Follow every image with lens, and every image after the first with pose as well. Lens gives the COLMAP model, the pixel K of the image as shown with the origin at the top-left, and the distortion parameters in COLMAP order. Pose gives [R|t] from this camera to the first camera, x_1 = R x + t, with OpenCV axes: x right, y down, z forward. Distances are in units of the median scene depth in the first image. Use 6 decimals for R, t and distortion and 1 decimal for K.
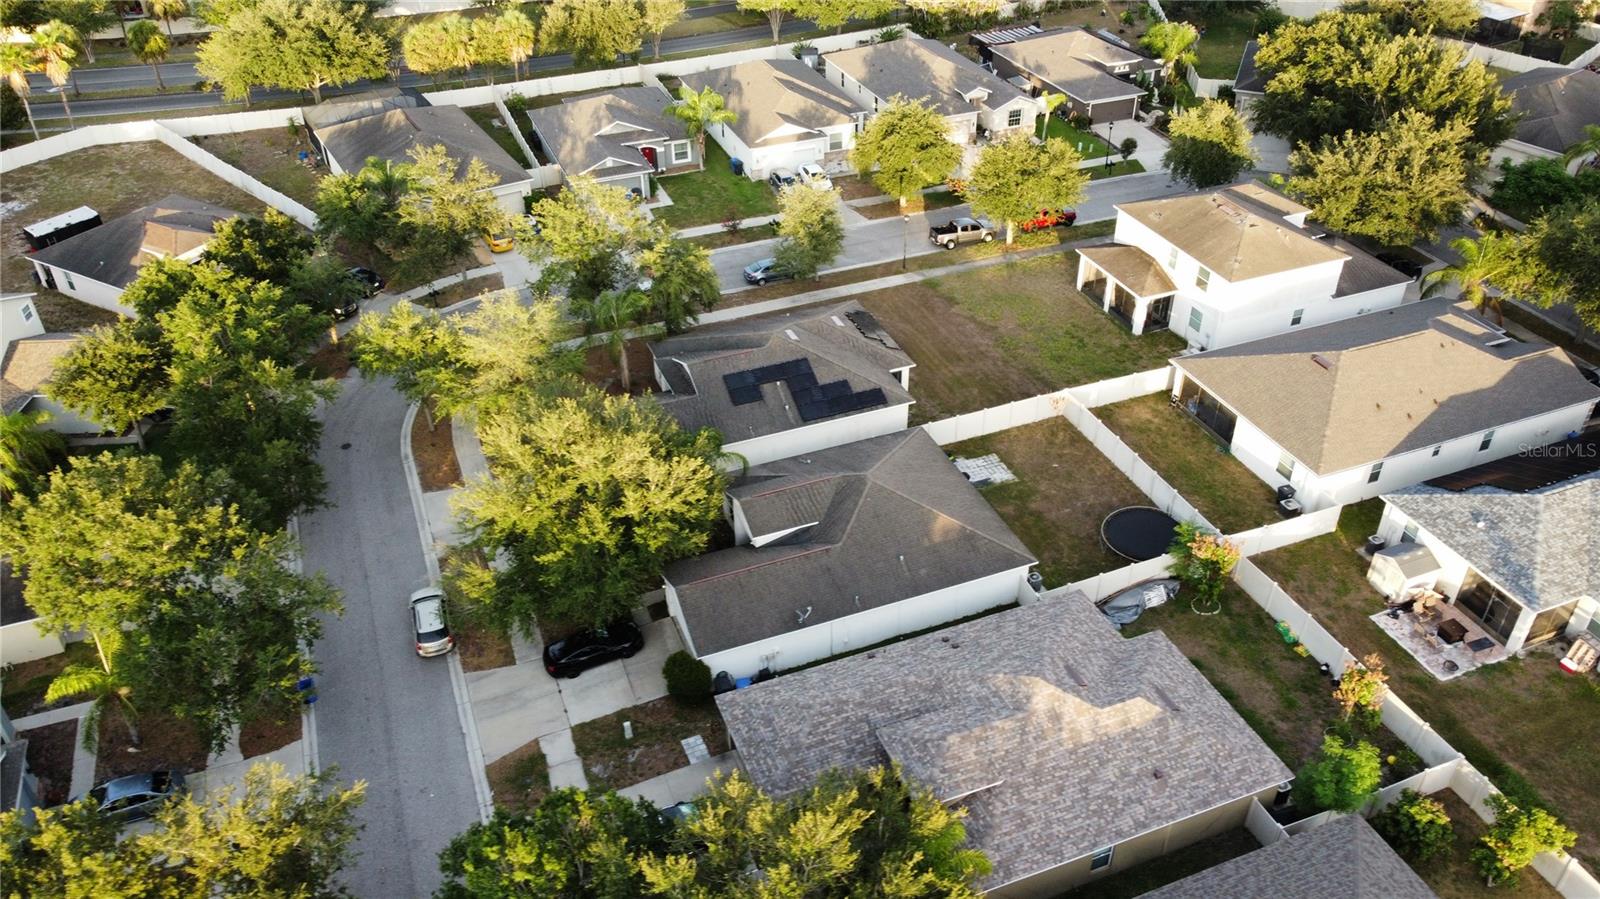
lens RADIAL K [[1218.1, 0, 800.0], [0, 1218.1, 449.5], [0, 0, 1]] dist [-0.009379, 0.010257]
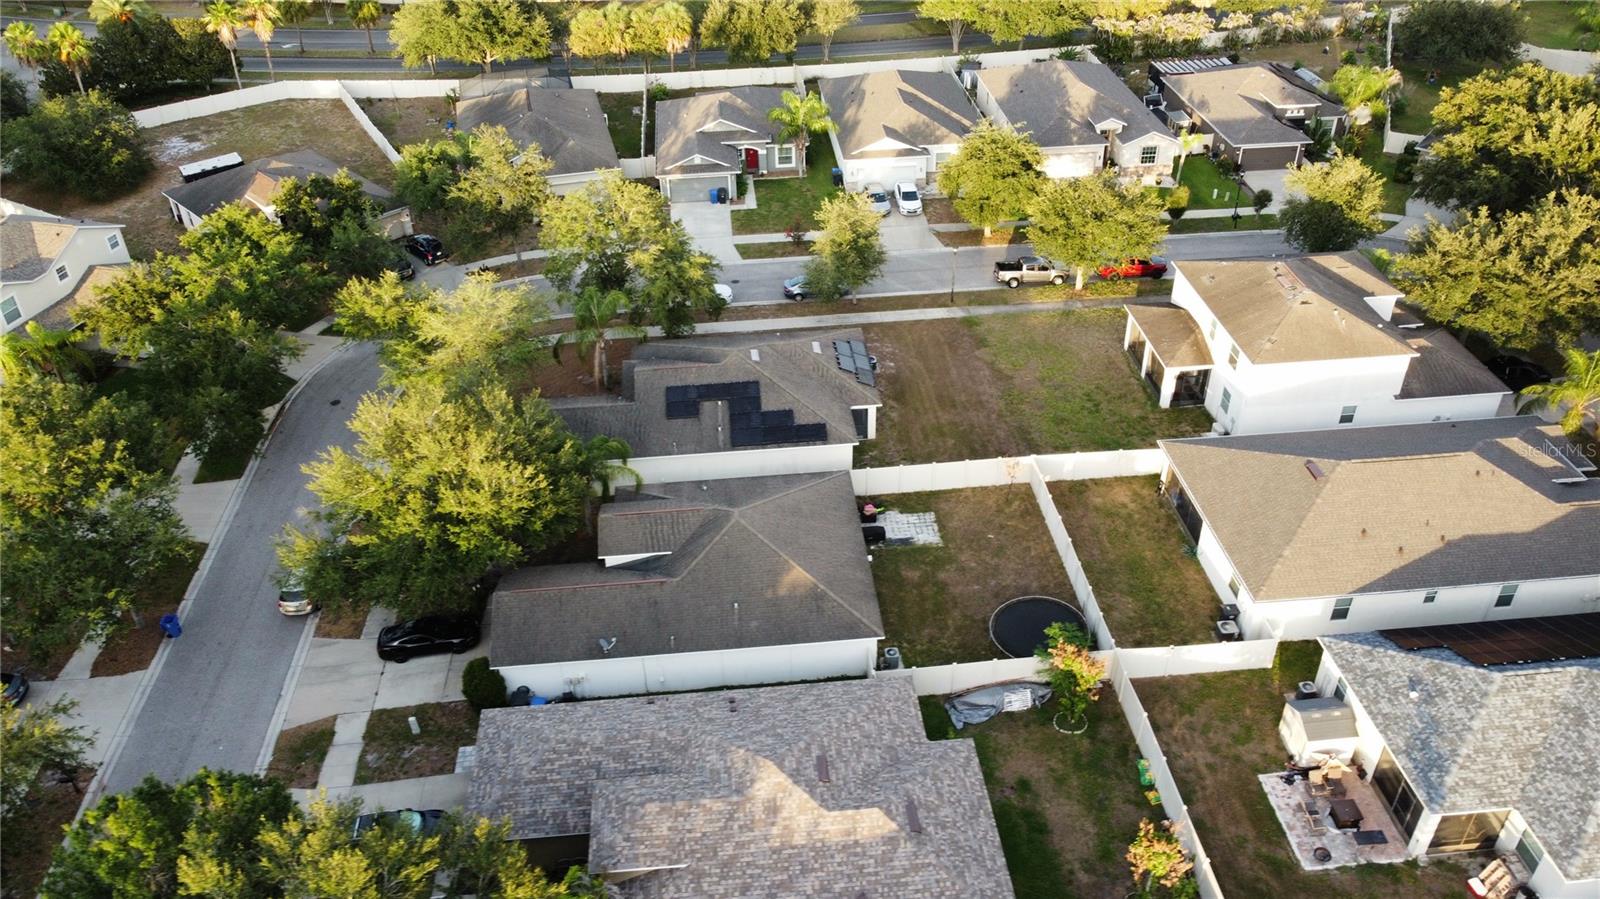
lens RADIAL K [[1218.1, 0, 800.0], [0, 1218.1, 449.5], [0, 0, 1]] dist [-0.009379, 0.010257]
pose [[0.959258, 0.154125, -0.236791, 0.242763], [-0.154580, 0.987838, 0.016759, -0.038468], [0.236494, 0.020527, 0.971416, 0.070156]]
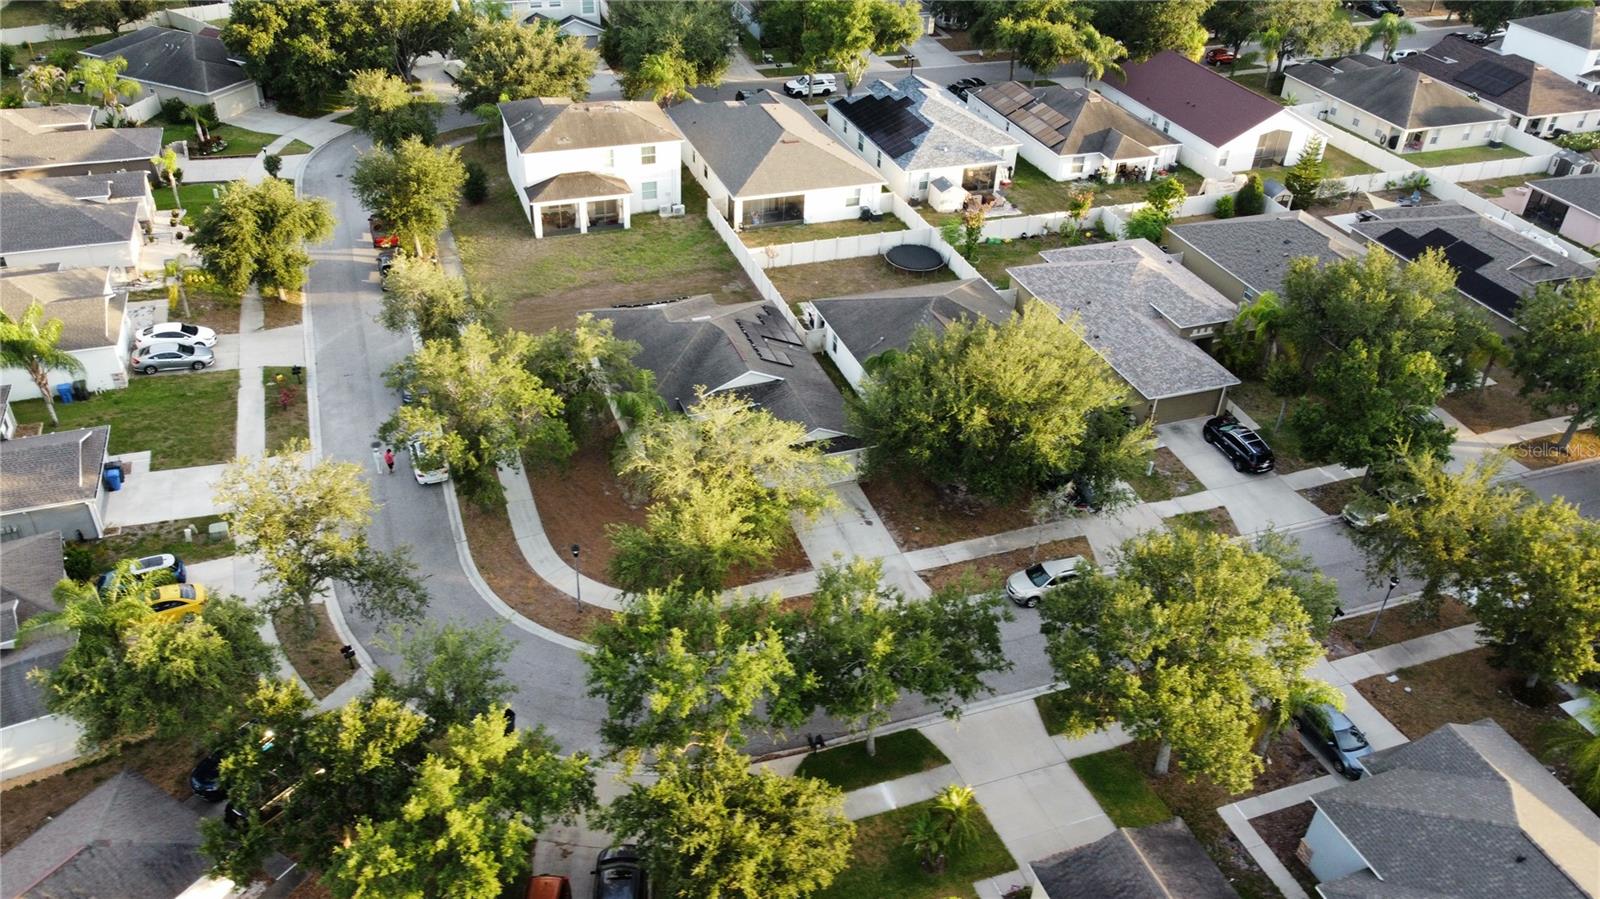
lens RADIAL K [[1218.1, 0, 800.0], [0, 1218.1, 449.5], [0, 0, 1]] dist [-0.009379, 0.010257]
pose [[0.024086, -0.553662, 0.832393, -0.832686], [0.540146, 0.707845, 0.455191, -0.396991], [-0.841227, 0.438650, 0.316107, 0.598742]]
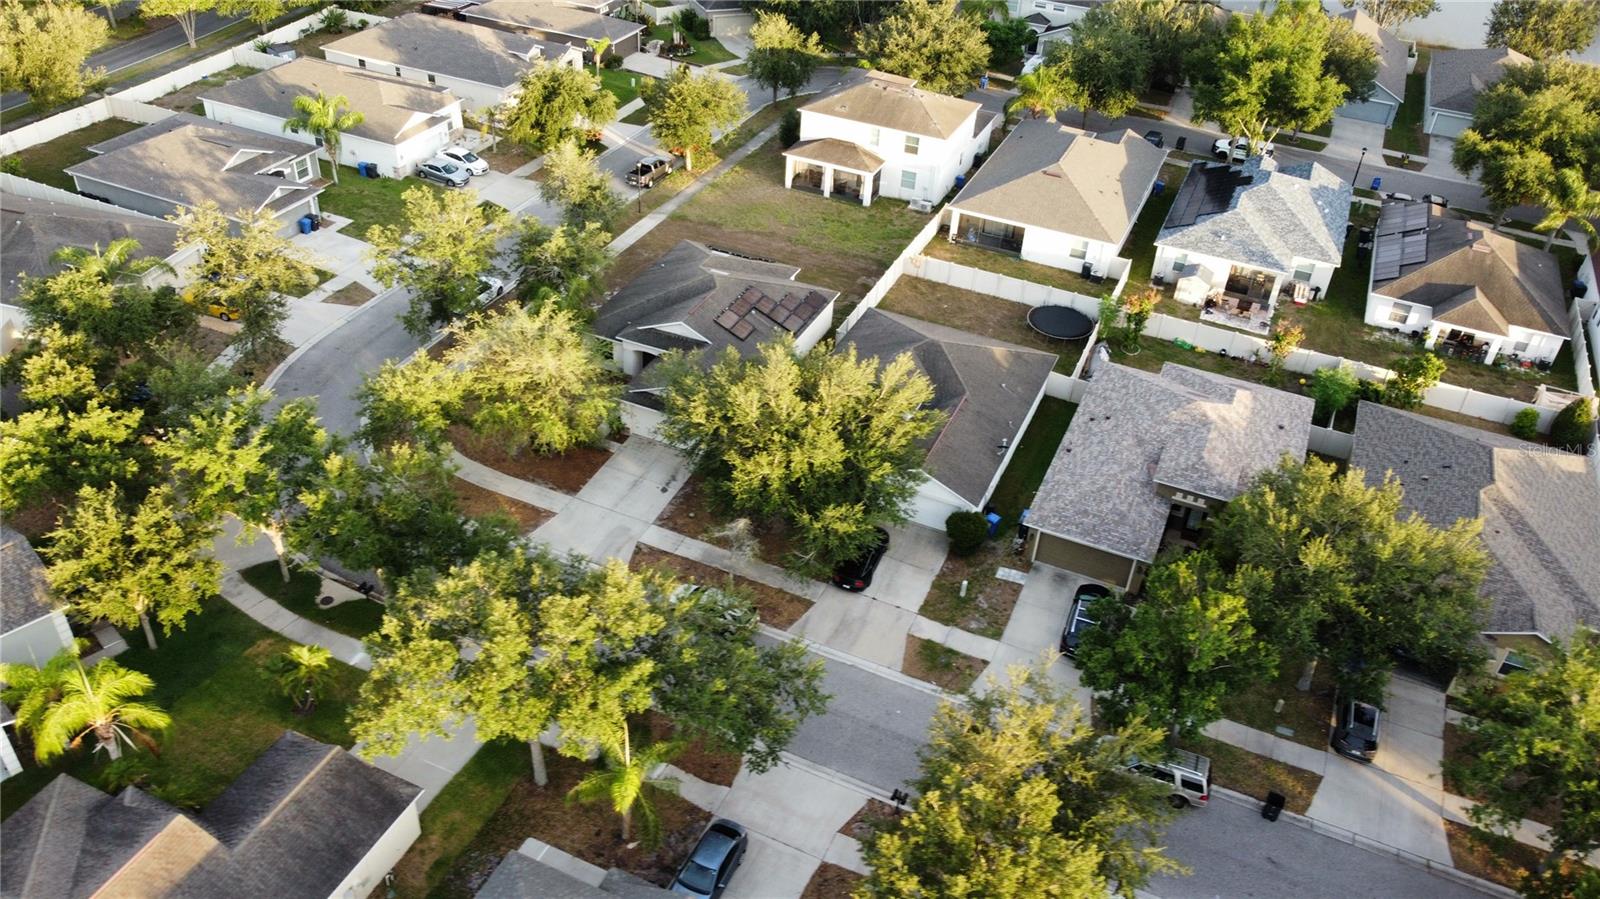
lens RADIAL K [[1218.1, 0, 800.0], [0, 1218.1, 449.5], [0, 0, 1]] dist [-0.009379, 0.010257]
pose [[0.710342, -0.369436, 0.599109, -0.598732], [0.351188, 0.923687, 0.153195, -0.081581], [-0.609985, 0.101579, 0.785875, 0.118463]]
